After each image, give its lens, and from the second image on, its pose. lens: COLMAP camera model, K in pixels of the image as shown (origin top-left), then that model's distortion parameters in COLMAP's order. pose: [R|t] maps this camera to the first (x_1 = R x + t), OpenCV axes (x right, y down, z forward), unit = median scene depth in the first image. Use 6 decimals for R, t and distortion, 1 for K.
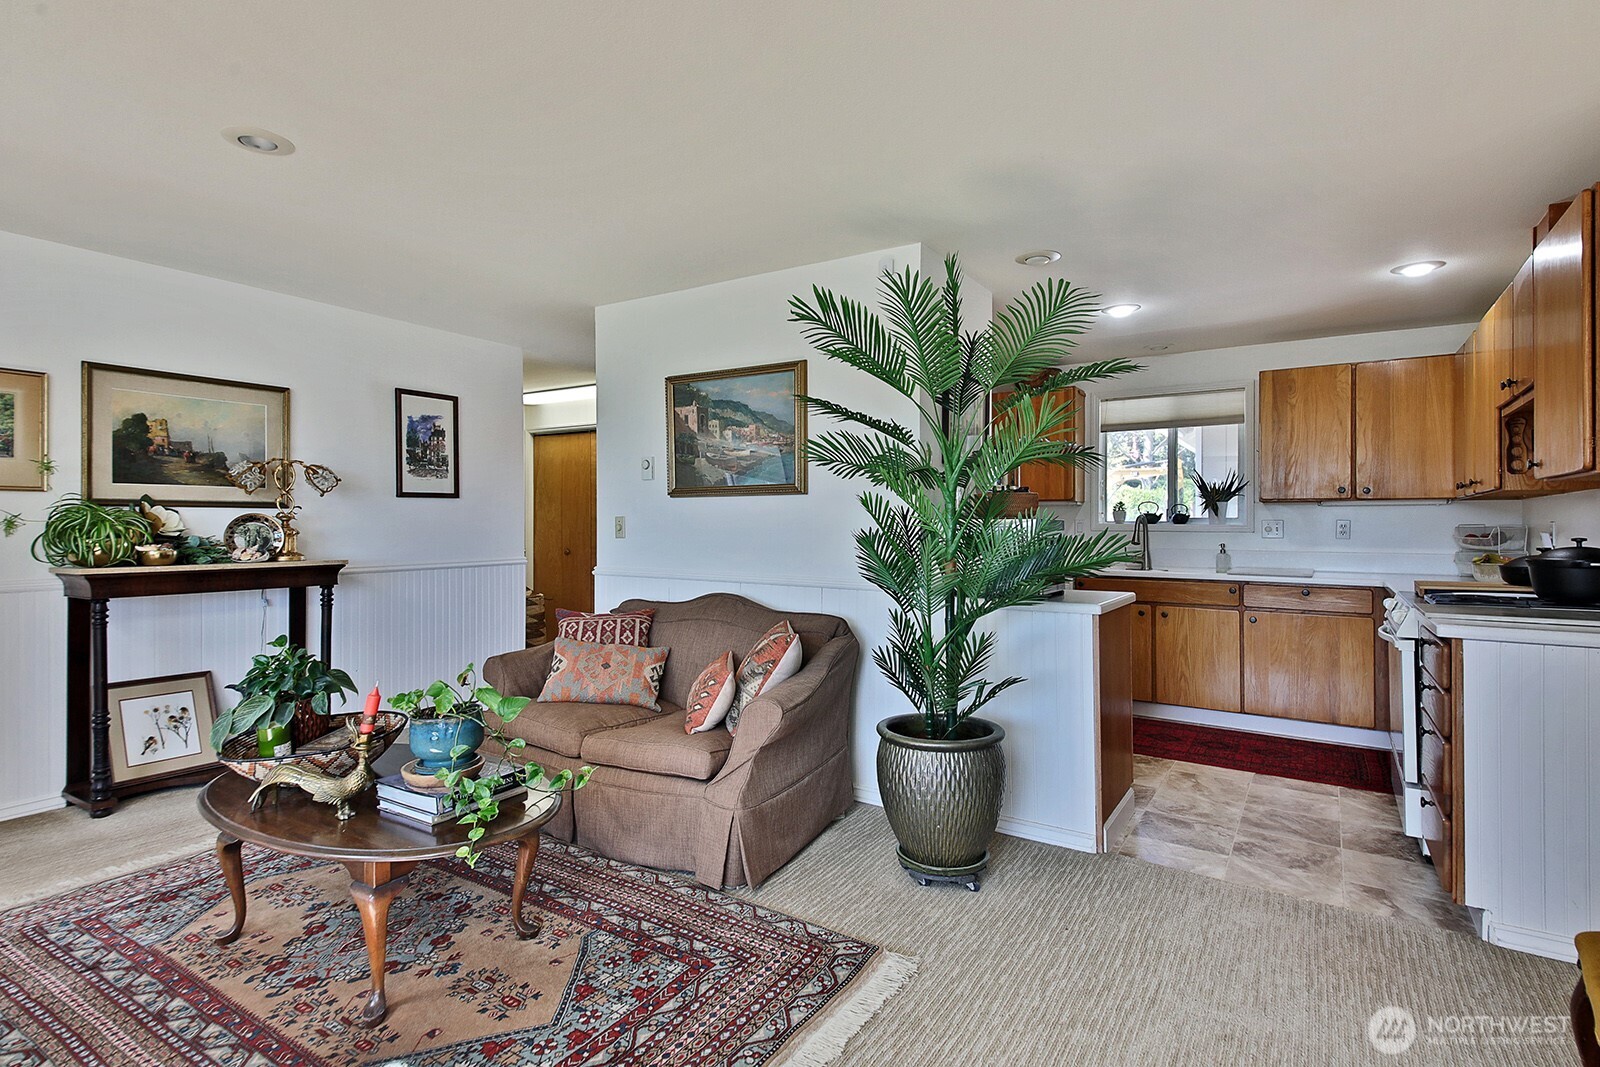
lens RADIAL K [[828.4, 0, 803.4], [0, 828.4, 526.9], [0, 0, 1]] dist [0.031320, -0.009595]
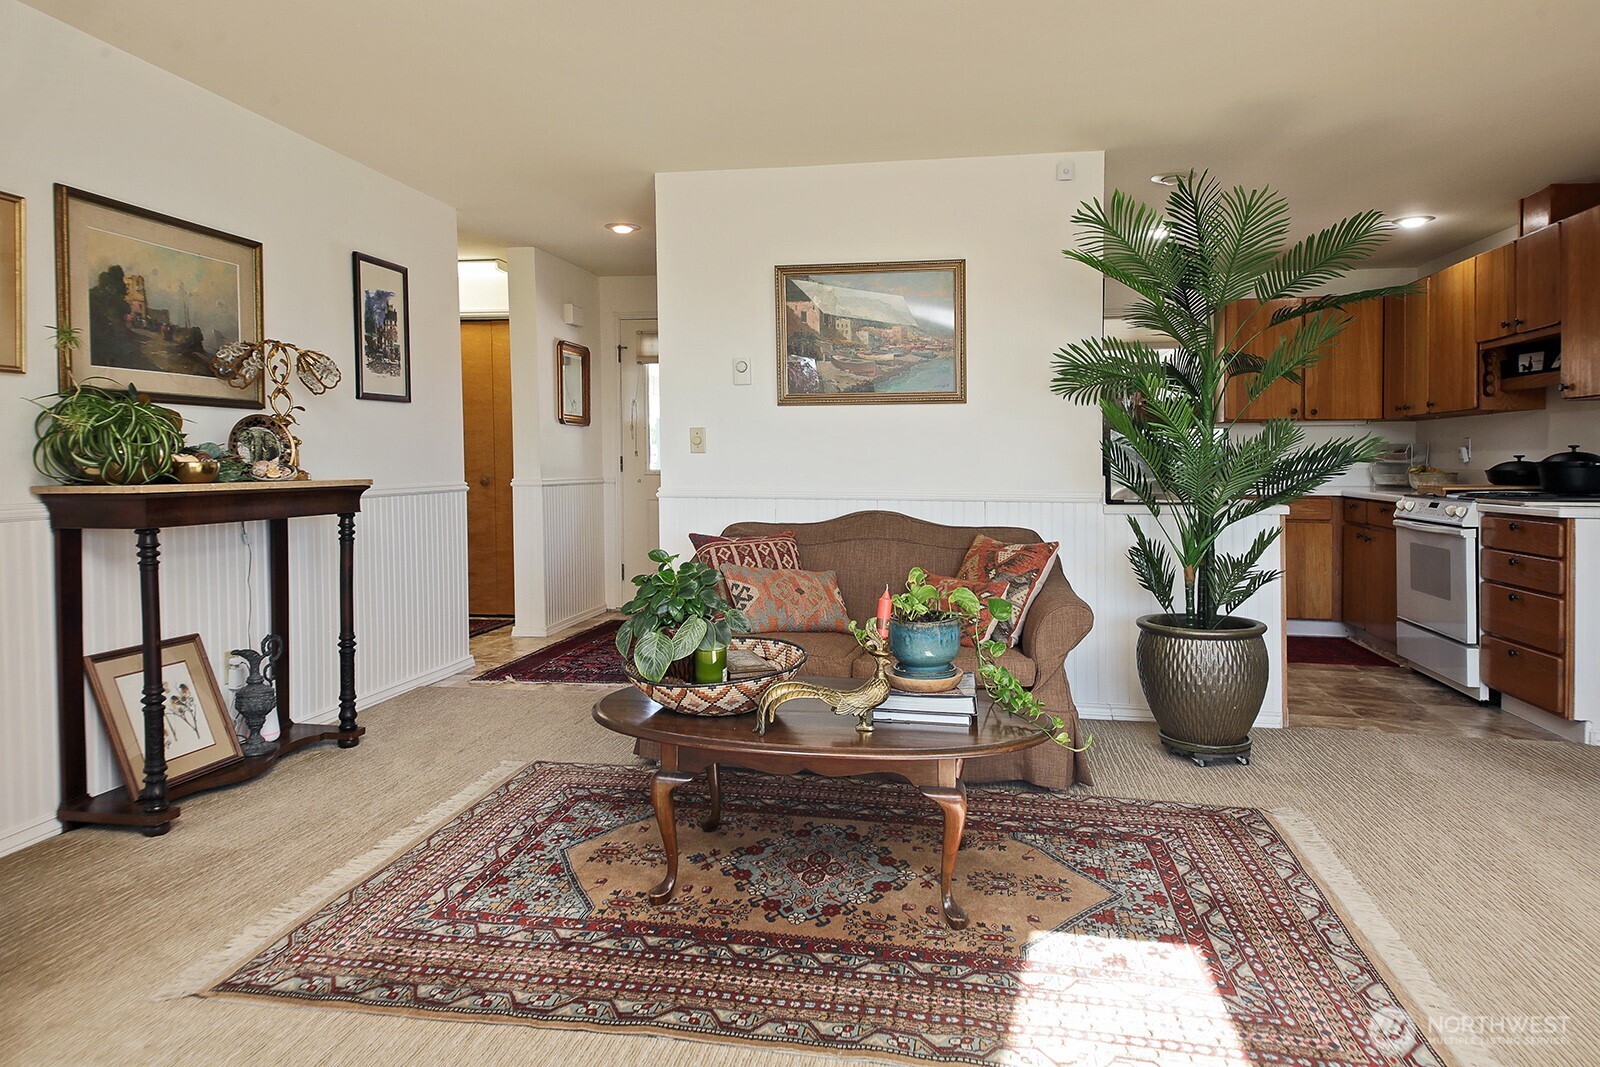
lens RADIAL K [[1020.3, 0, 820.9], [0, 1020.3, 486.4], [0, 0, 1]] dist [0.032641, -0.004777]
pose [[0.922183, -0.011178, 0.386593, -0.591691], [0.002044, 0.999709, 0.024030, 0.027634], [-0.386749, -0.021370, 0.921937, -0.013731]]
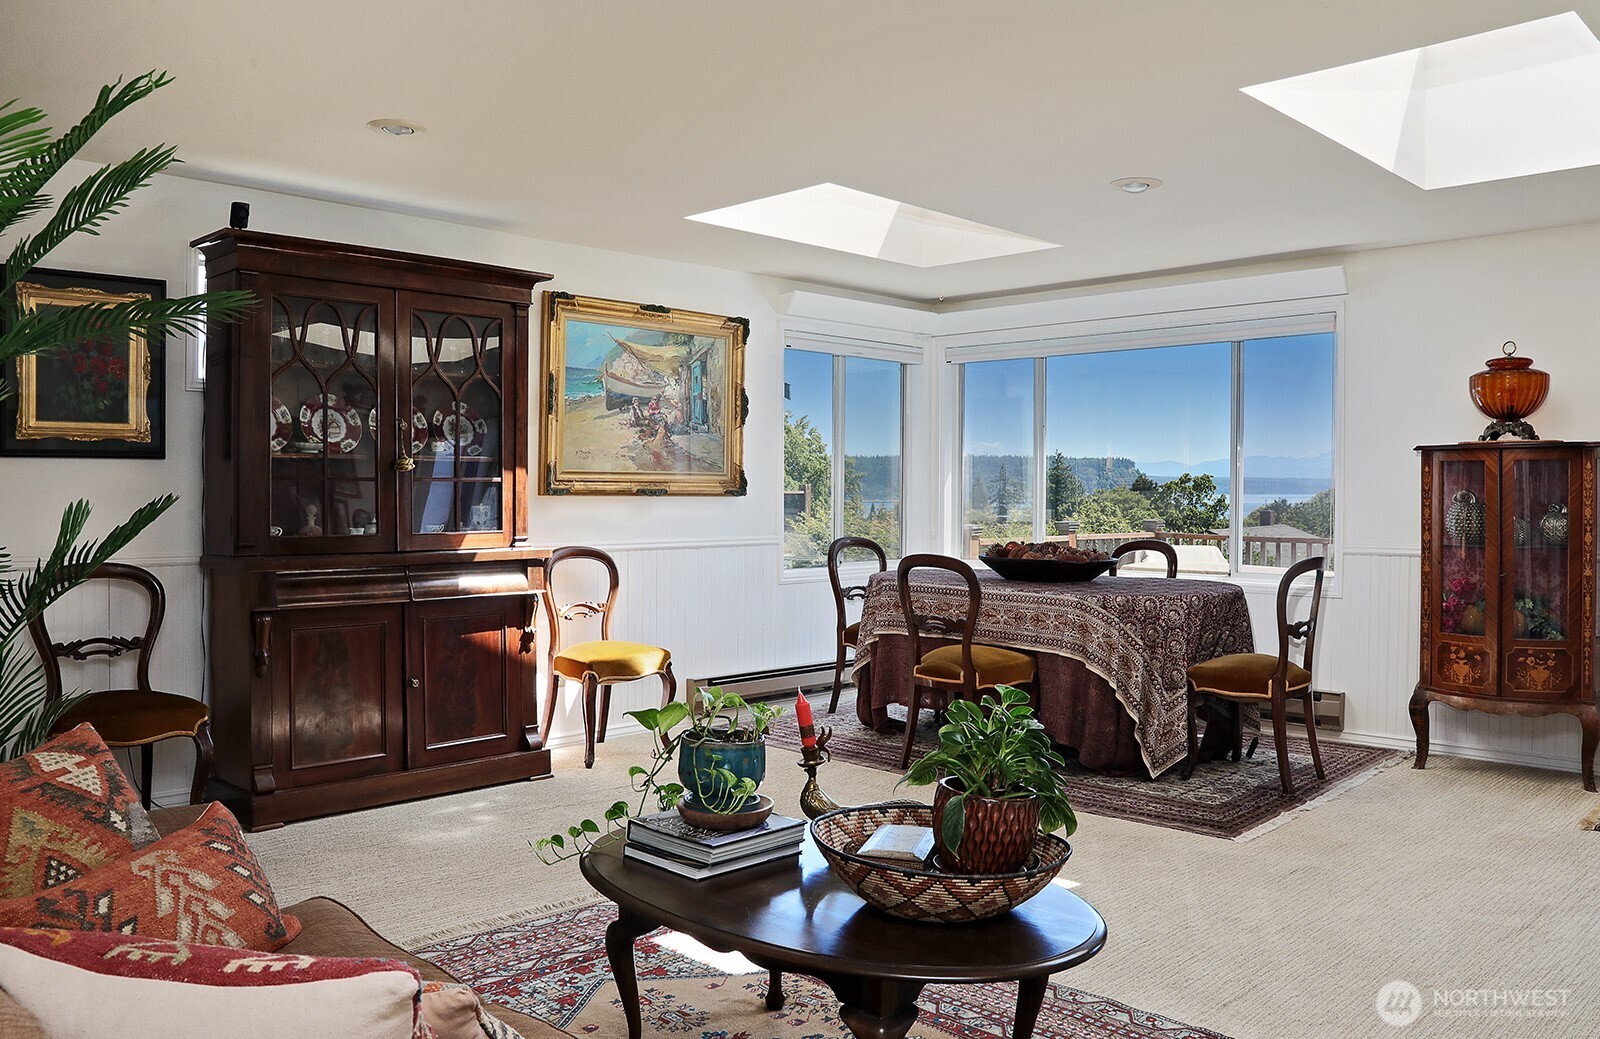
lens RADIAL K [[1248.9, 0, 798.6], [0, 1248.9, 512.7], [0, 0, 1]] dist [-0.012418, -0.002575]
pose [[-0.976942, -0.011348, 0.213203, -0.447585], [-0.008046, 0.999834, 0.016348, -0.004645], [-0.213353, 0.014256, -0.976871, 1.278834]]
